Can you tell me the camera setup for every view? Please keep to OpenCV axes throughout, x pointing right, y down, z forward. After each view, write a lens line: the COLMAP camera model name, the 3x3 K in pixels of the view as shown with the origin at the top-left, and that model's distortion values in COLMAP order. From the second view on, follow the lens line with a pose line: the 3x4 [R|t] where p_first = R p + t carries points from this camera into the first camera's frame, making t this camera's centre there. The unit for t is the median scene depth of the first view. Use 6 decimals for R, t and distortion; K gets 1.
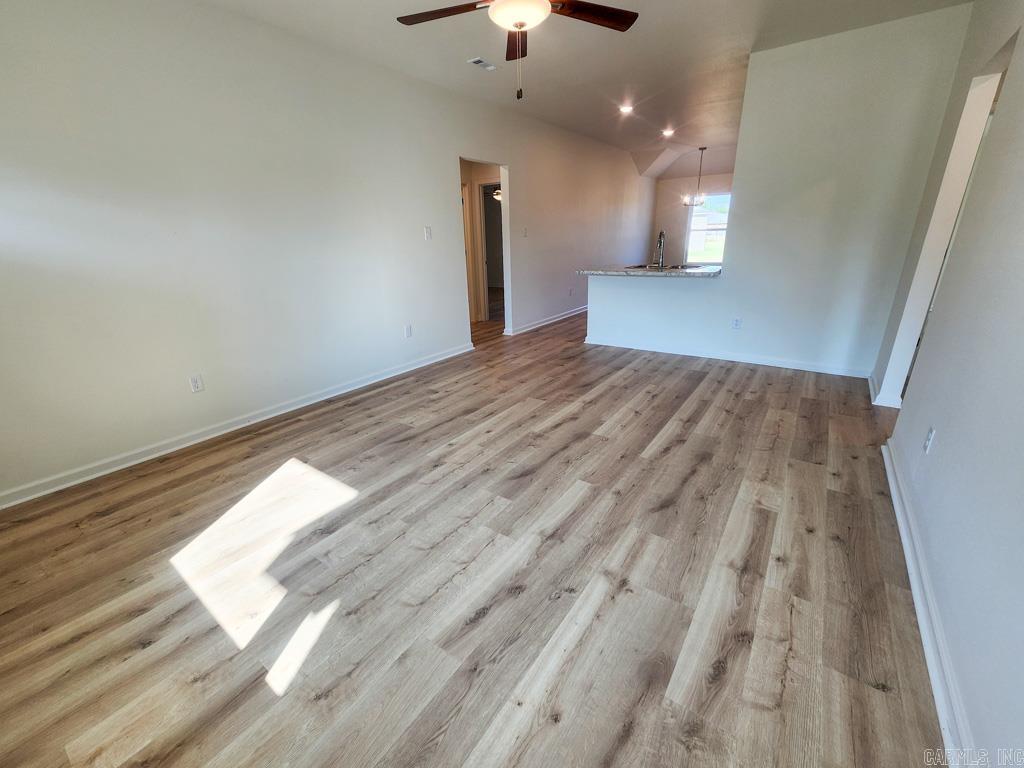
lens RADIAL K [[421.9, 0, 509.3], [0, 421.9, 386.1], [0, 0, 1]] dist [0.000558, 0.000159]
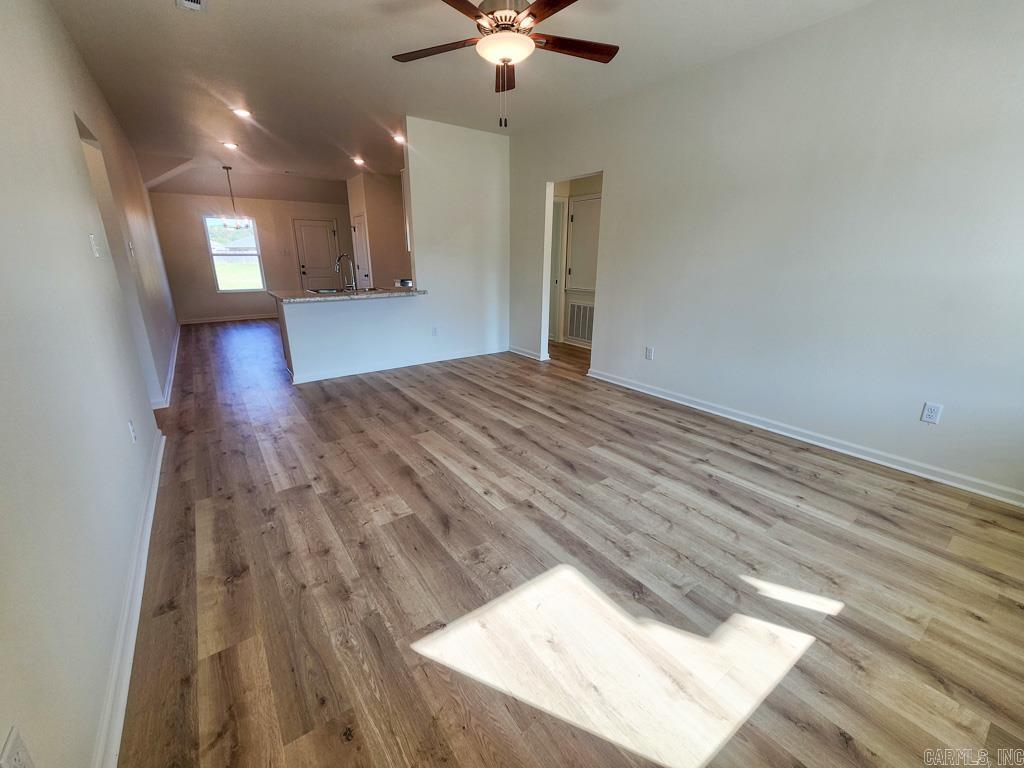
lens RADIAL K [[421.9, 0, 509.3], [0, 421.9, 386.1], [0, 0, 1]] dist [0.000558, 0.000159]
pose [[0.315085, -0.252459, 0.914870, -0.873731], [0.307673, 0.939082, 0.153176, -0.186753], [-0.897808, 0.233217, 0.373565, 0.597219]]
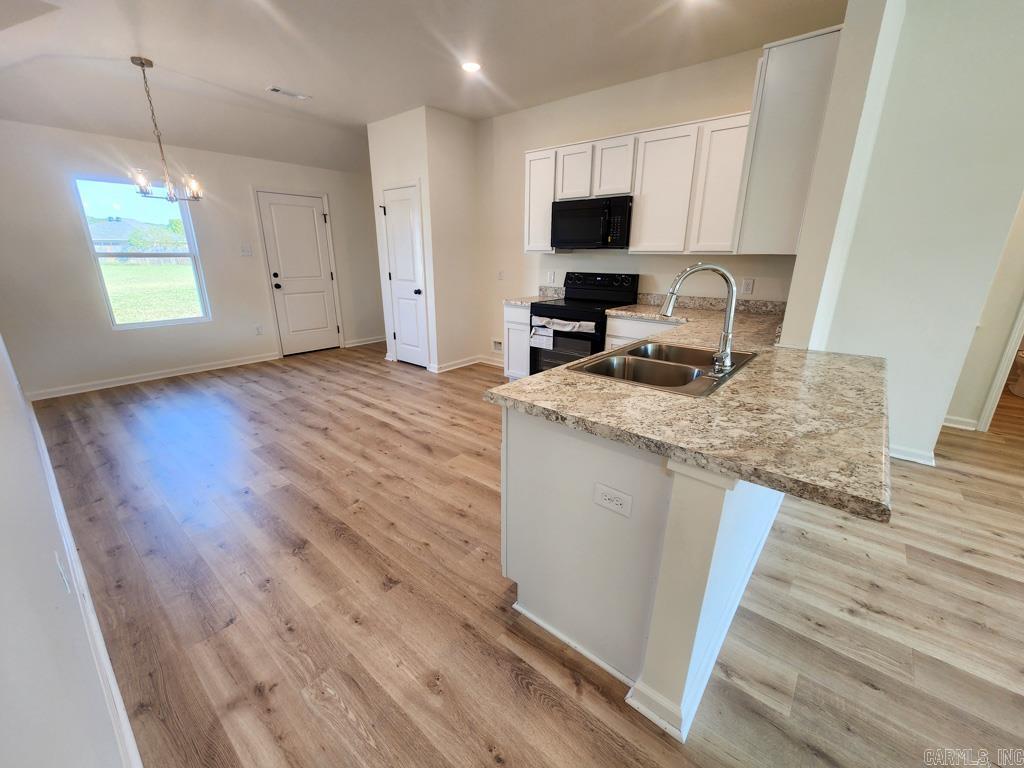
lens RADIAL K [[421.9, 0, 509.3], [0, 421.9, 386.1], [0, 0, 1]] dist [0.000558, 0.000159]
pose [[0.075777, -0.272262, 0.959235, 0.004032], [0.325855, 0.915944, 0.234233, -0.705583], [-0.942378, 0.294822, 0.158125, 1.931130]]
